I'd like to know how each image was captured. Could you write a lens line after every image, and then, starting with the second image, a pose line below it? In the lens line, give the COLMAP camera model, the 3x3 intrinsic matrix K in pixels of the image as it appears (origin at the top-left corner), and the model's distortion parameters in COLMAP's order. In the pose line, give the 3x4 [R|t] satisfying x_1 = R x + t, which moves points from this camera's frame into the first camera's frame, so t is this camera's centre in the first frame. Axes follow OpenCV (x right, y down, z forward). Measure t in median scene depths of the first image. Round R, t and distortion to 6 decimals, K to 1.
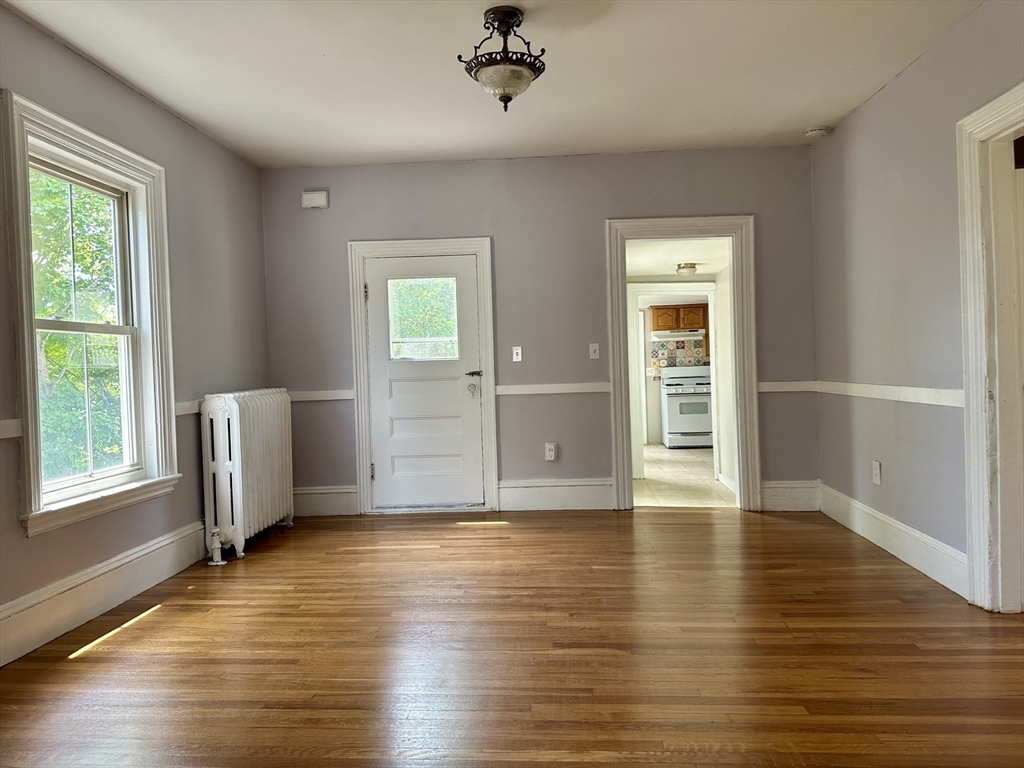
lens RADIAL K [[721.3, 0, 512.0], [0, 721.3, 384.0], [0, 0, 1]] dist [0.048365, -0.000600]
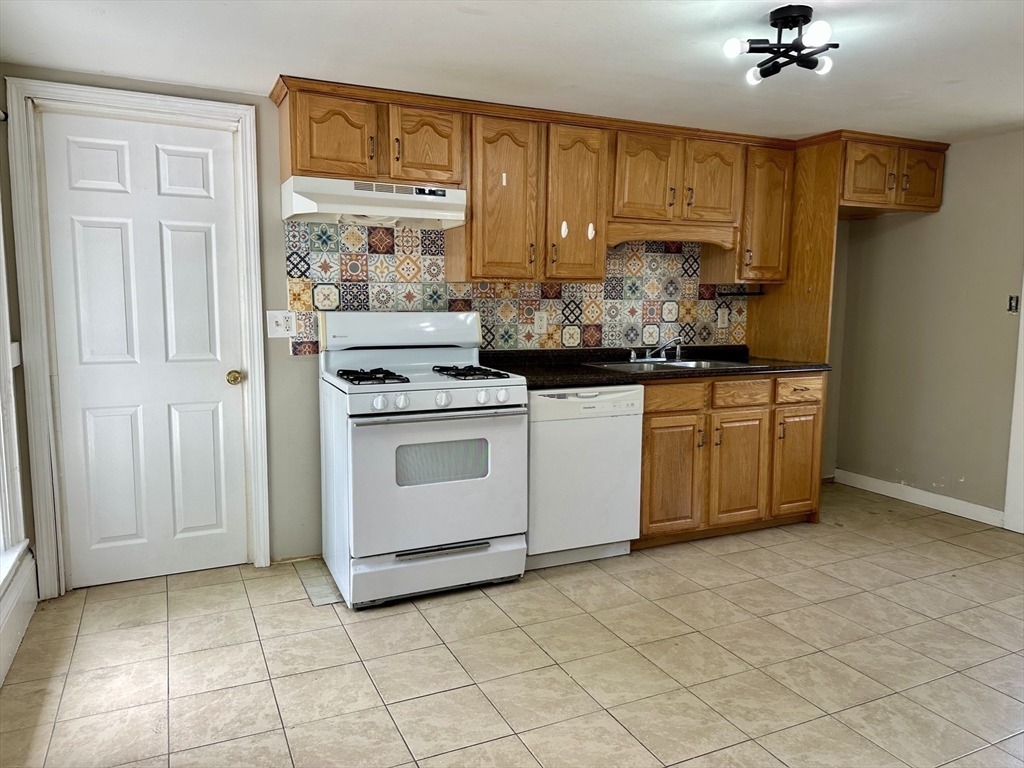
lens RADIAL K [[721.3, 0, 512.0], [0, 721.3, 384.0], [0, 0, 1]] dist [0.048365, -0.000600]
pose [[0.872483, -0.015347, 0.488404, 0.129317], [-0.021987, 0.997261, 0.070615, -0.015851], [-0.488150, -0.072349, 0.869756, 0.699268]]
